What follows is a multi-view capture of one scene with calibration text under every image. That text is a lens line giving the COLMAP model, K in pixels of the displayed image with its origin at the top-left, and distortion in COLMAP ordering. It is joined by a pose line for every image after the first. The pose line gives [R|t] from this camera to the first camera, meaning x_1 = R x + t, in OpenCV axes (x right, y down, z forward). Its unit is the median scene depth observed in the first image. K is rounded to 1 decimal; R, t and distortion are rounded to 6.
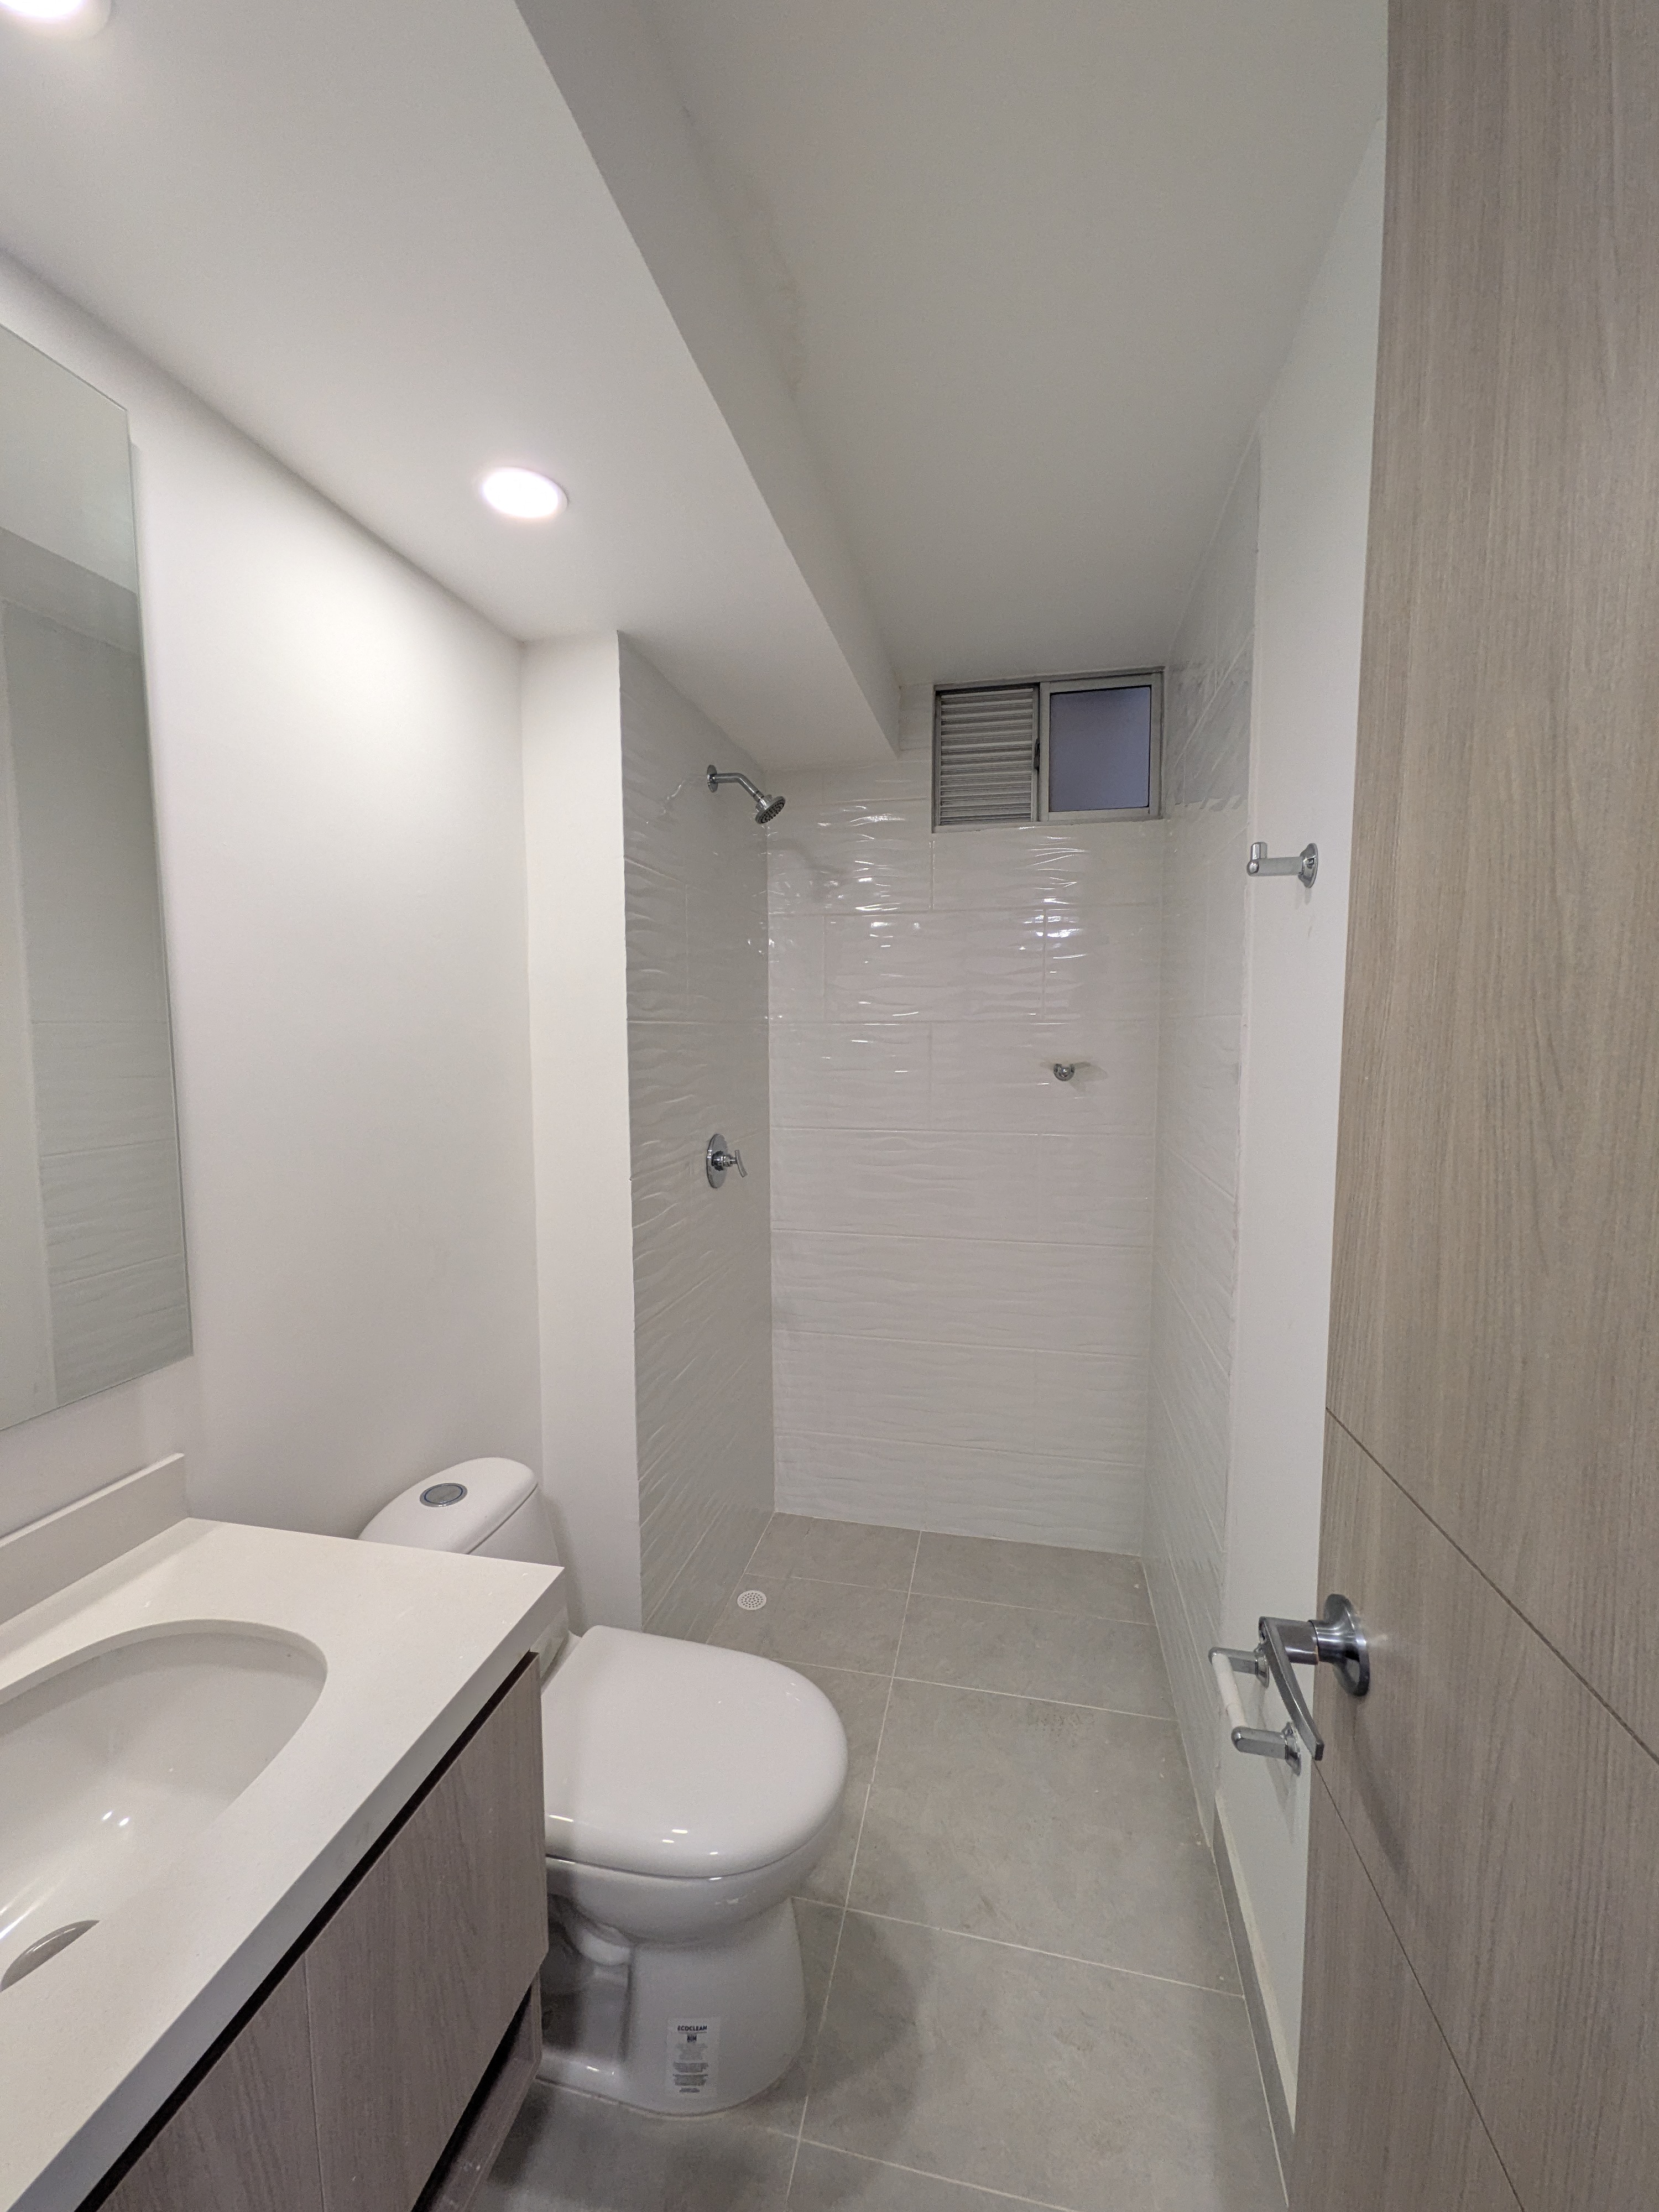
lens RADIAL K [[883.8, 0, 825.6], [0, 883.8, 1095.3], [0, 0, 1]] dist [0.010474, -0.000981]
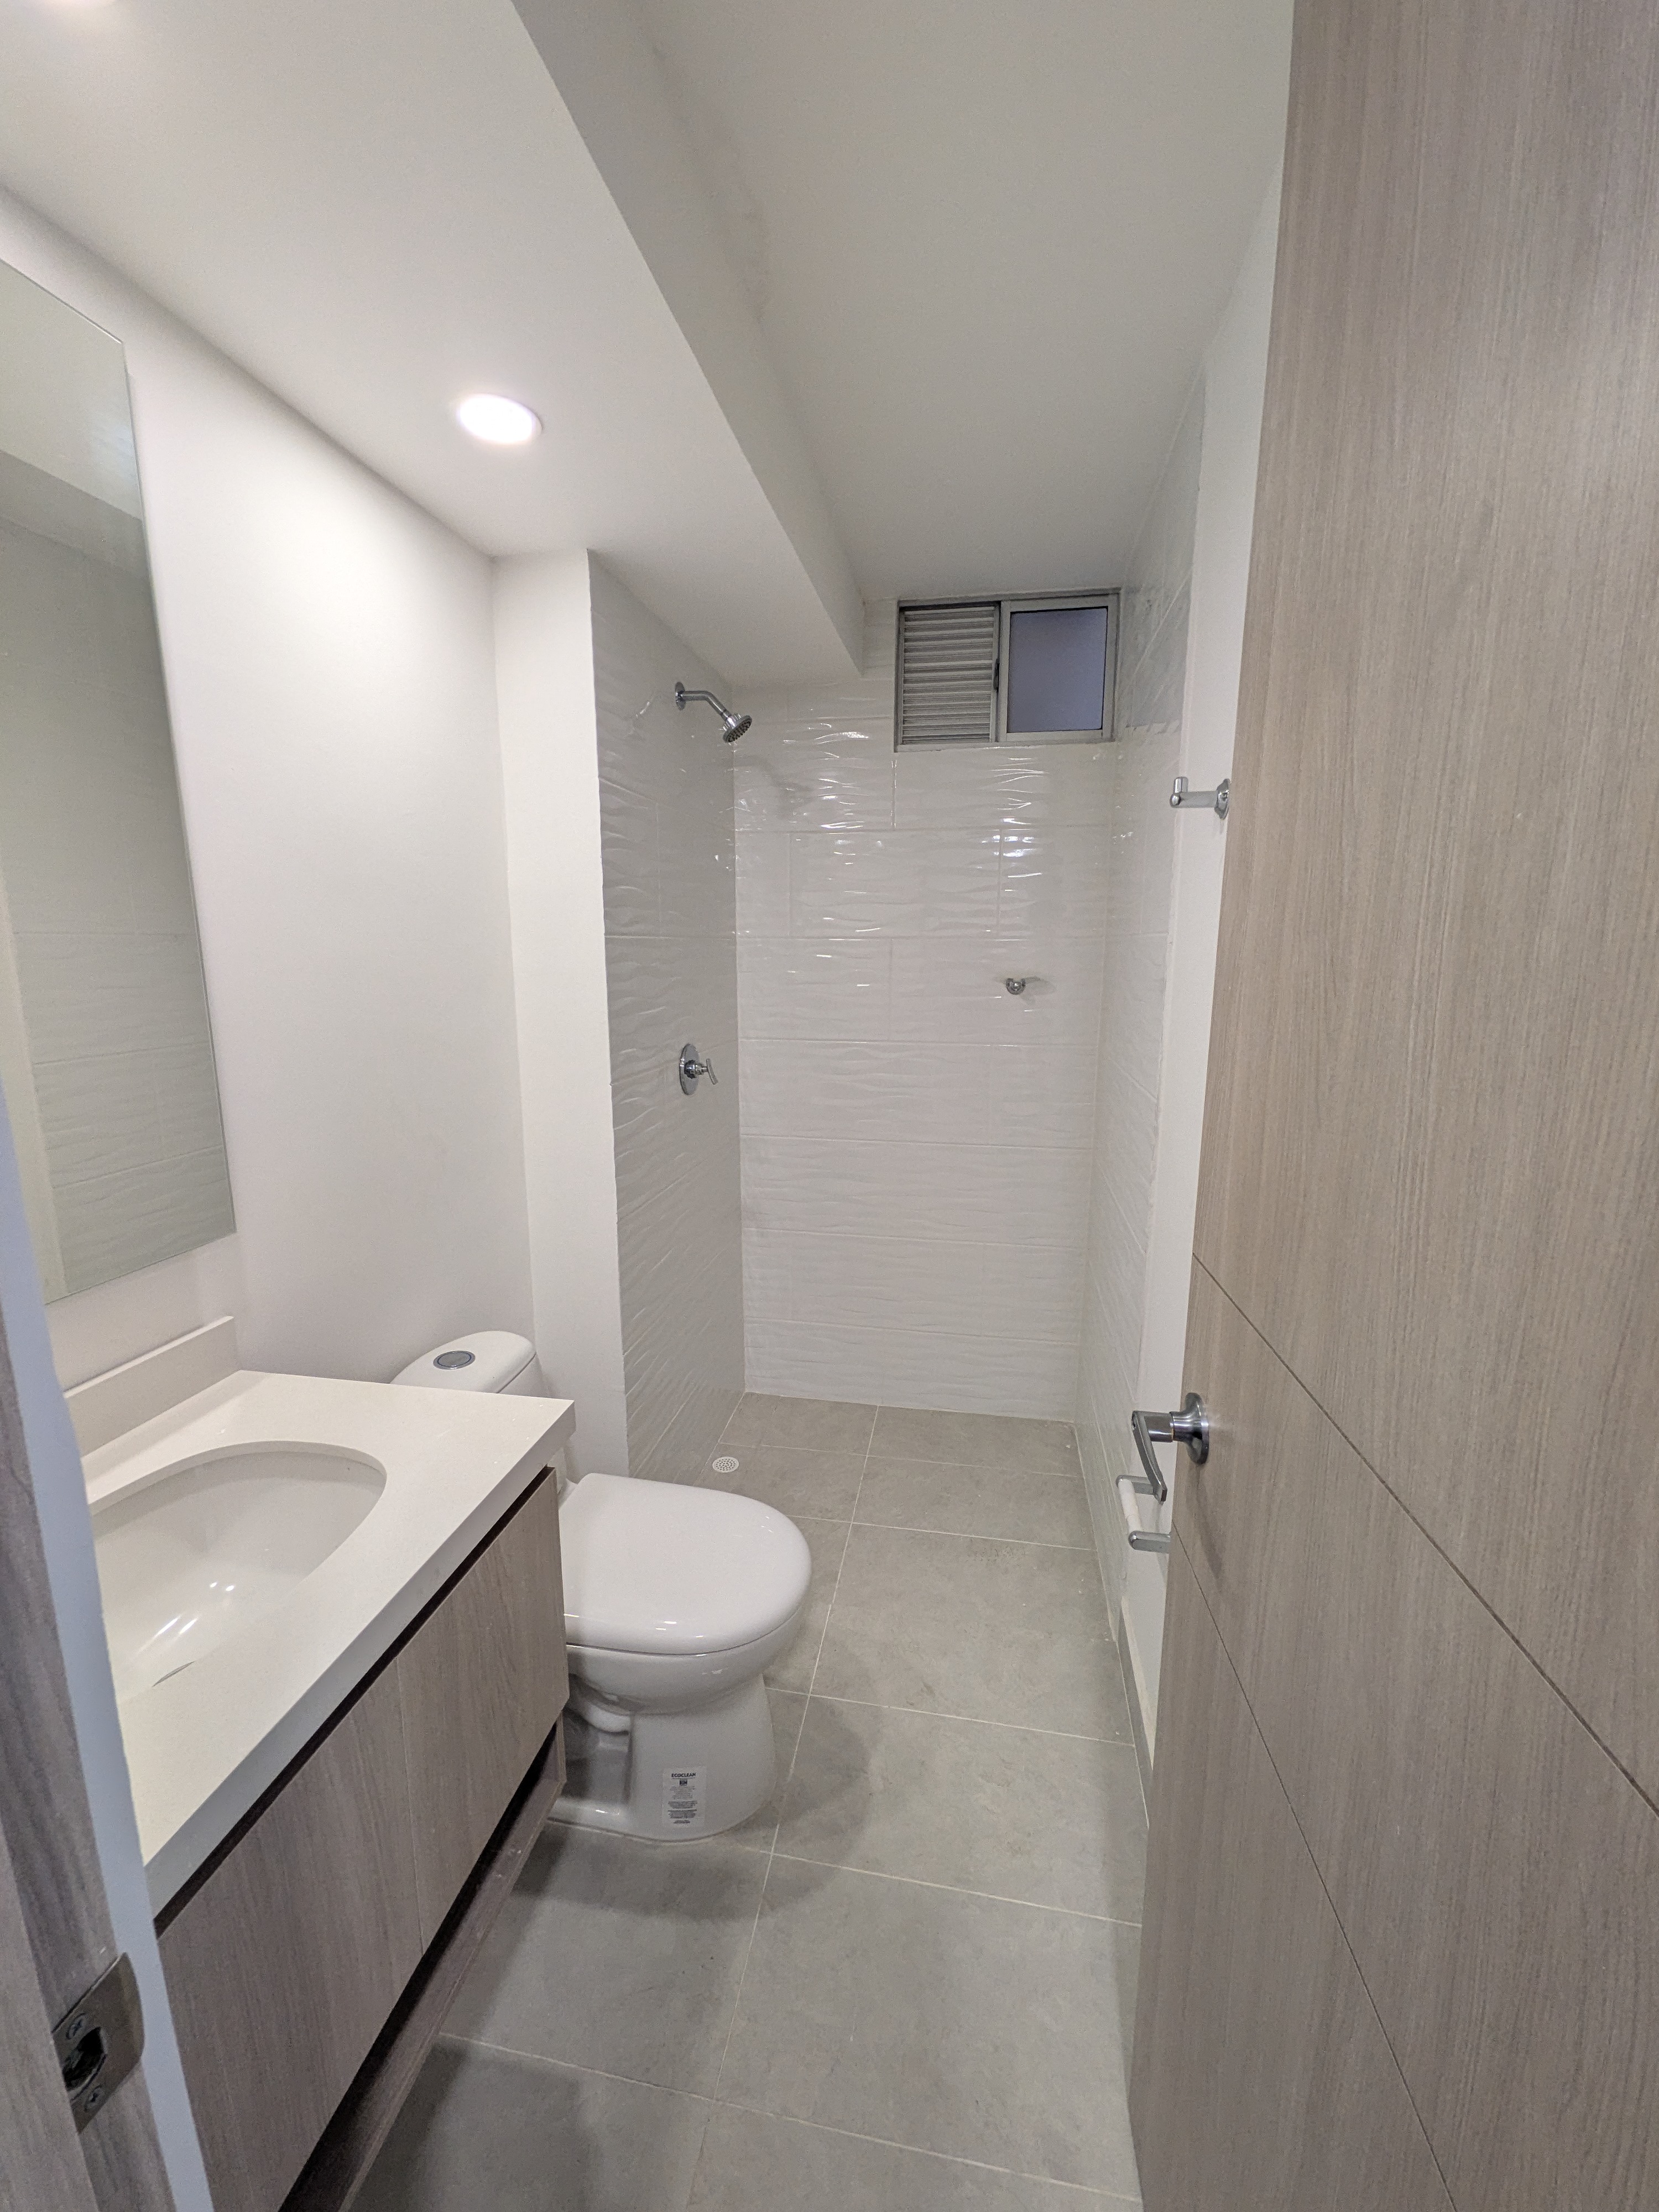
lens RADIAL K [[883.8, 0, 826.7], [0, 883.8, 1100.4], [0, 0, 1]] dist [0.010474, -0.000981]
pose [[0.999167, -0.001757, 0.040760, -0.001855], [-0.002347, 0.994942, 0.100421, 0.006511], [-0.040730, -0.100433, 0.994110, -0.104454]]
